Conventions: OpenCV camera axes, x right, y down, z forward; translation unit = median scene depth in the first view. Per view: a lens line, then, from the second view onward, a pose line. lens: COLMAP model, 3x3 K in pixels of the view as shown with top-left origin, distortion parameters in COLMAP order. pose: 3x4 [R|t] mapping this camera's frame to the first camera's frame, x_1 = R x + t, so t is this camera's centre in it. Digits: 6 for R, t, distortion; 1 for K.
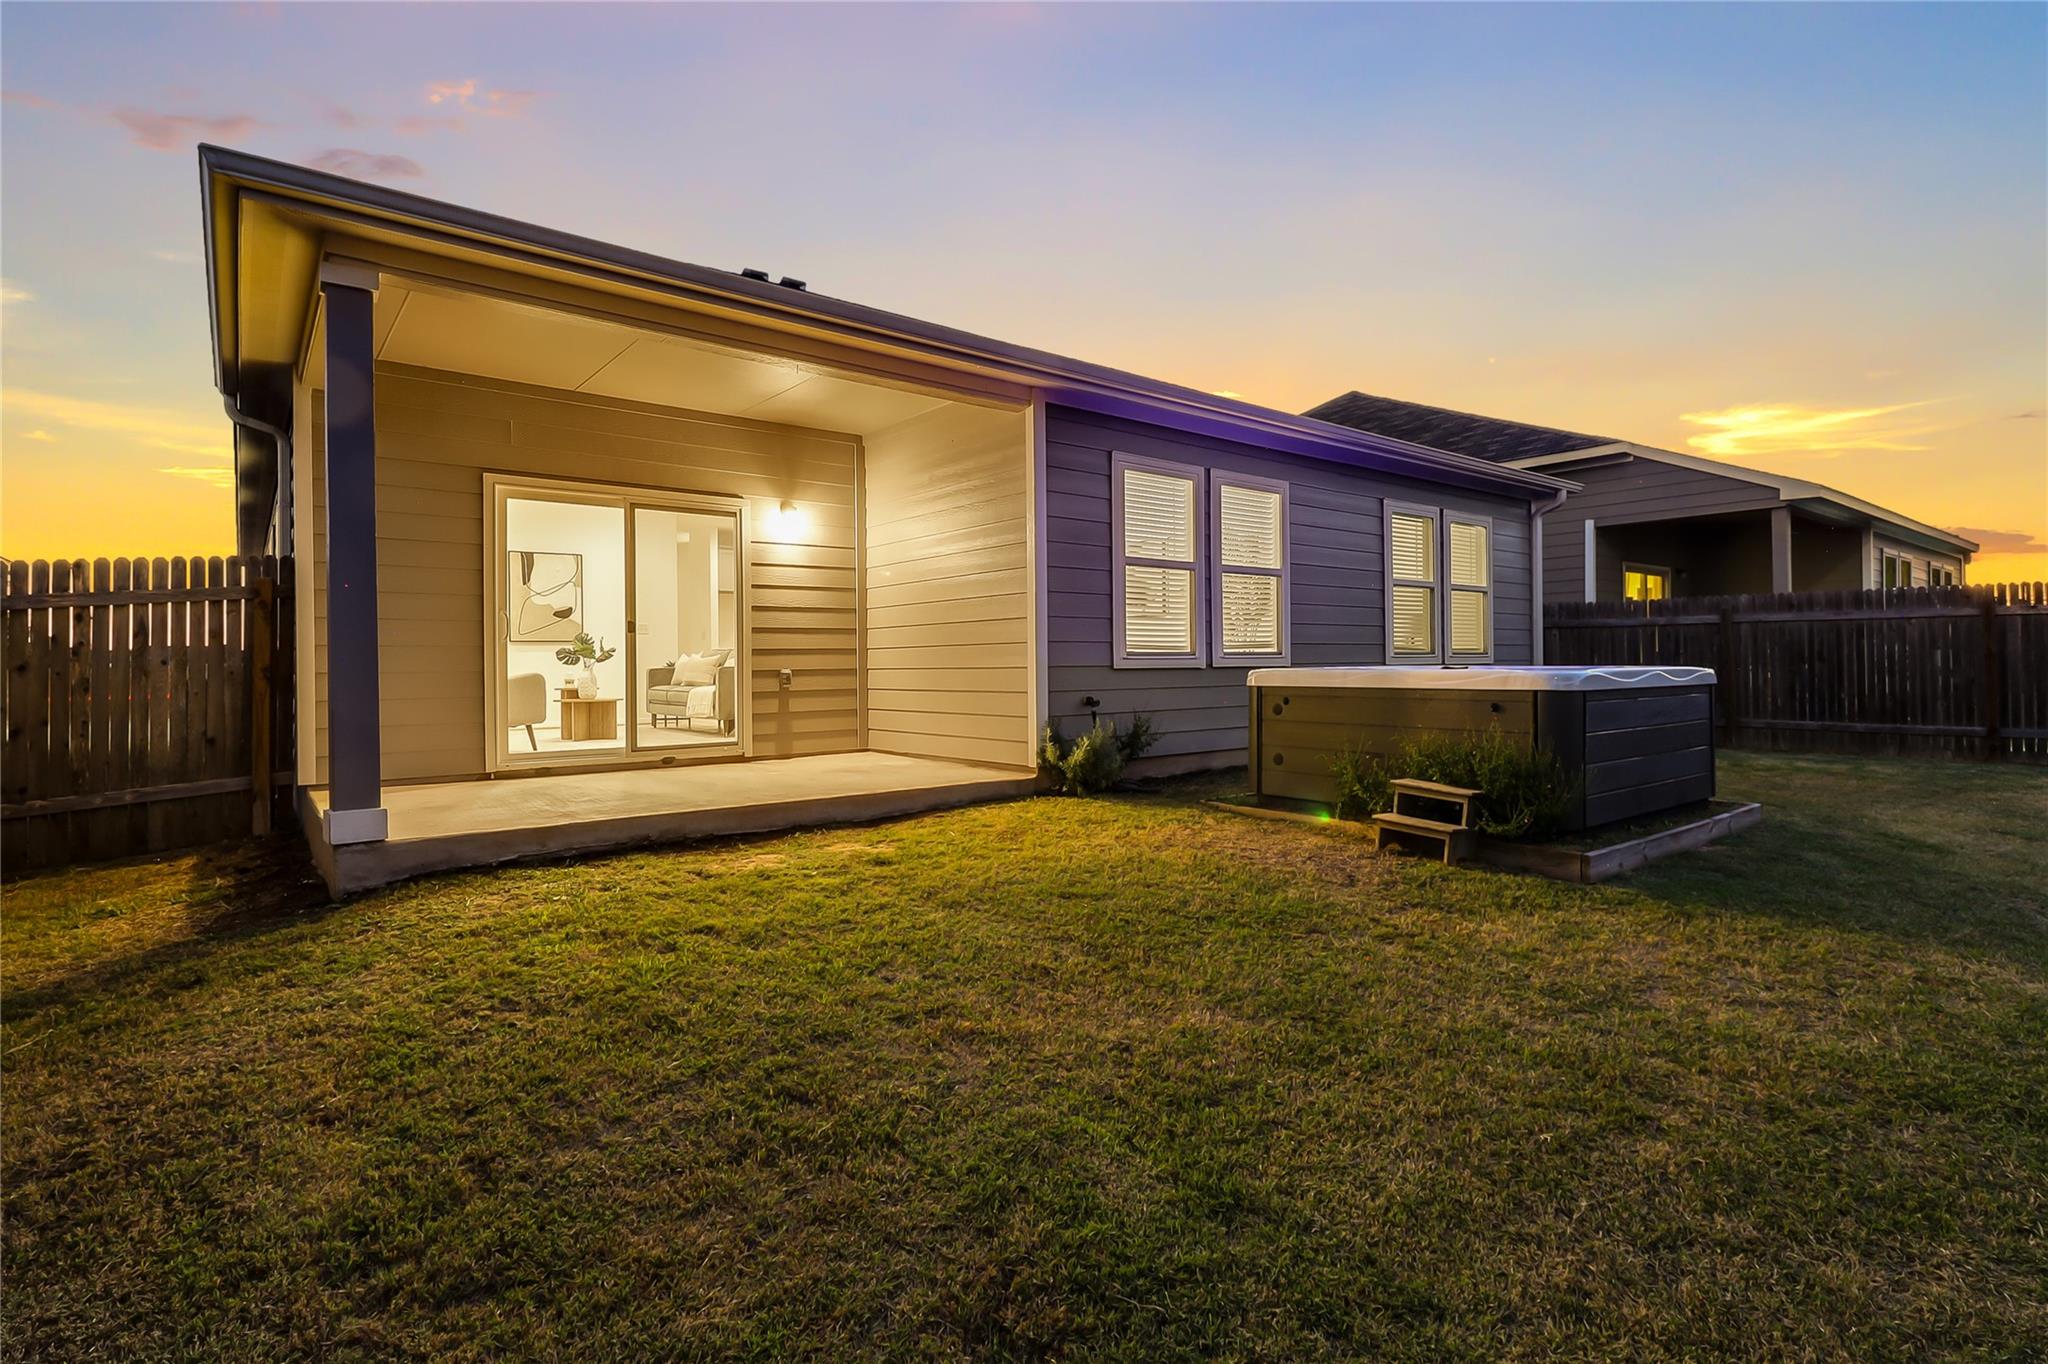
lens RADIAL K [[996.8, 0, 1024.0], [0, 996.8, 682.0], [0, 0, 1]] dist [-0.001090, -0.000052]
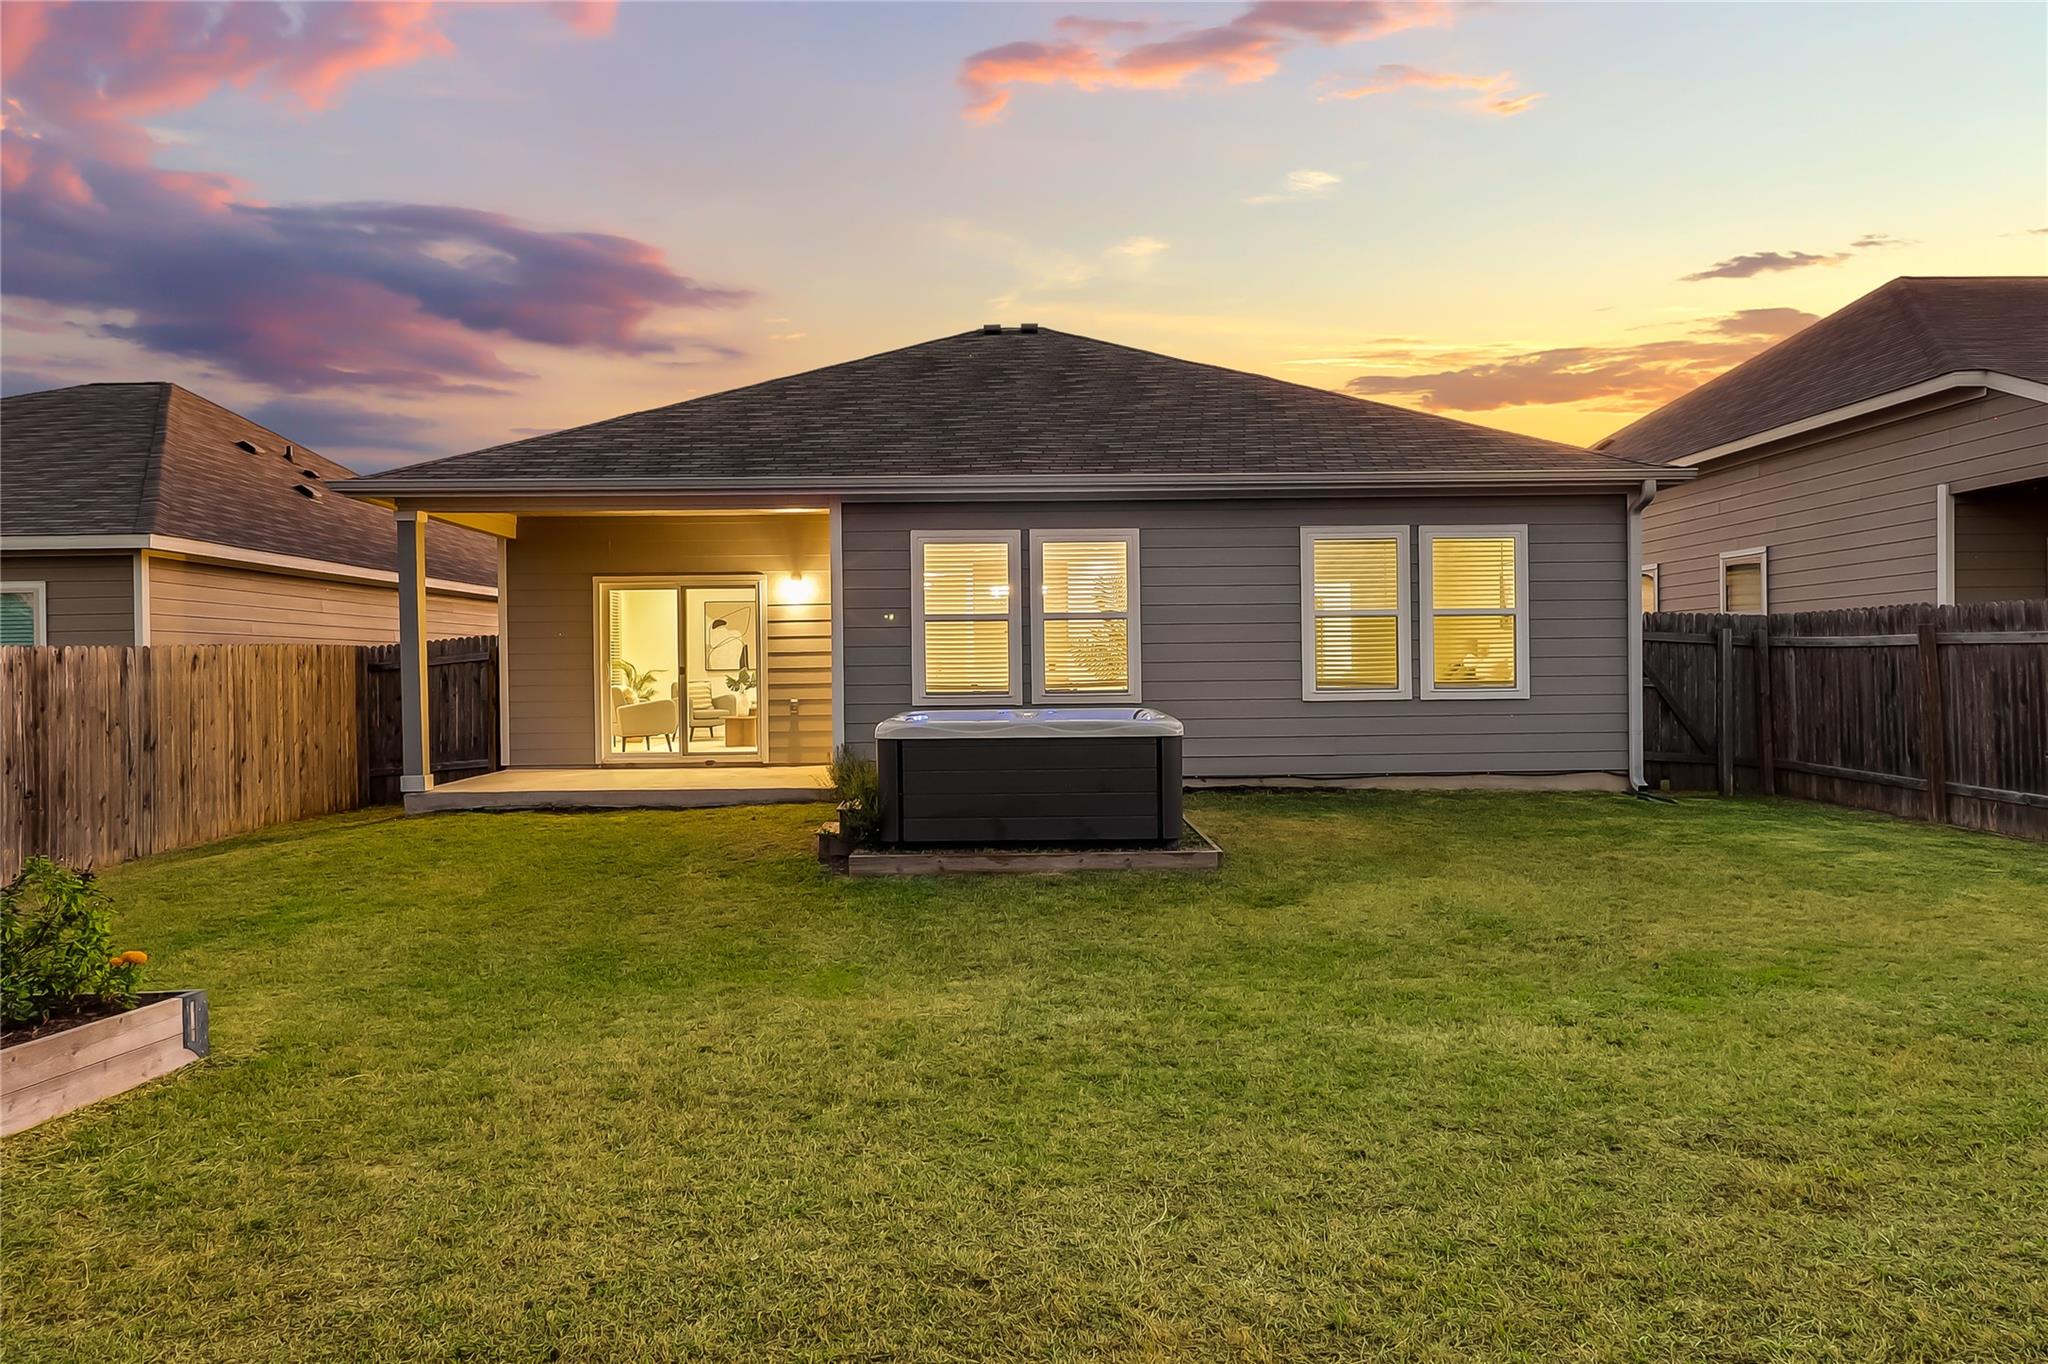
lens RADIAL K [[1262.0, 0, 1005.3], [0, 1262.0, 637.0], [0, 0, 1]] dist [-0.001080, -0.002726]
pose [[0.779672, -0.015399, -0.625999, 1.074775], [-0.007760, 0.999383, -0.034250, -0.041586], [0.626140, 0.031561, 0.779071, -0.142949]]
